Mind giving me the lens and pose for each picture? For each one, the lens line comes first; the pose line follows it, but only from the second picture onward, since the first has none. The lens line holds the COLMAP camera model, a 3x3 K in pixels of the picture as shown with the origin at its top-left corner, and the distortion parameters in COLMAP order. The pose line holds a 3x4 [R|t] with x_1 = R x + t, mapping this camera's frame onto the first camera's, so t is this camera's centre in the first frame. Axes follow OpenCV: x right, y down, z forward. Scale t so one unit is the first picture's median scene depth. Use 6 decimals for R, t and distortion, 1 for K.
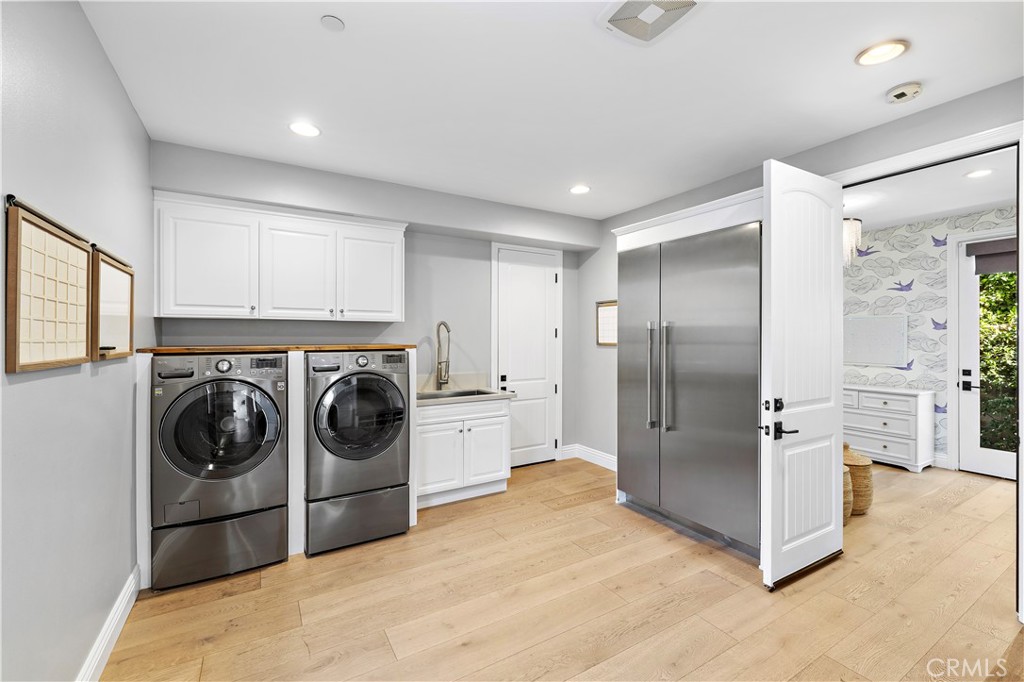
lens RADIAL K [[433.5, 0, 512.9], [0, 433.5, 340.8], [0, 0, 1]] dist [0.003876, -0.000687]
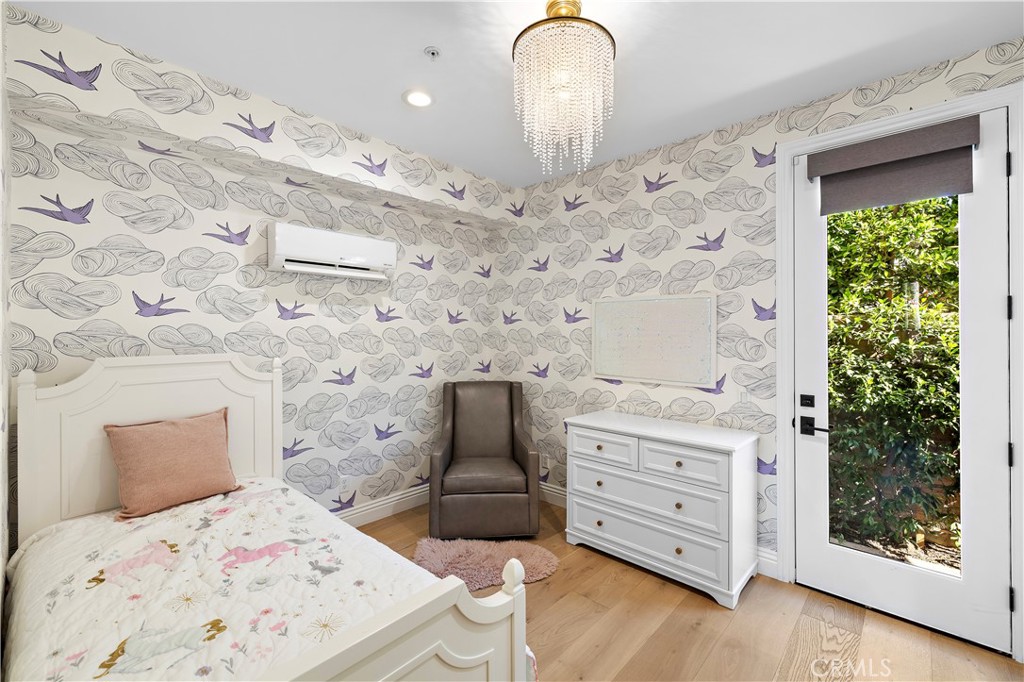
lens RADIAL K [[433.5, 0, 510.8], [0, 433.5, 334.5], [0, 0, 1]] dist [0.003876, -0.000687]
pose [[0.962902, -0.001464, 0.269846, 0.529833], [0.001963, 0.999997, -0.001580, -0.007491], [-0.269843, 0.002051, 0.962902, 0.563732]]
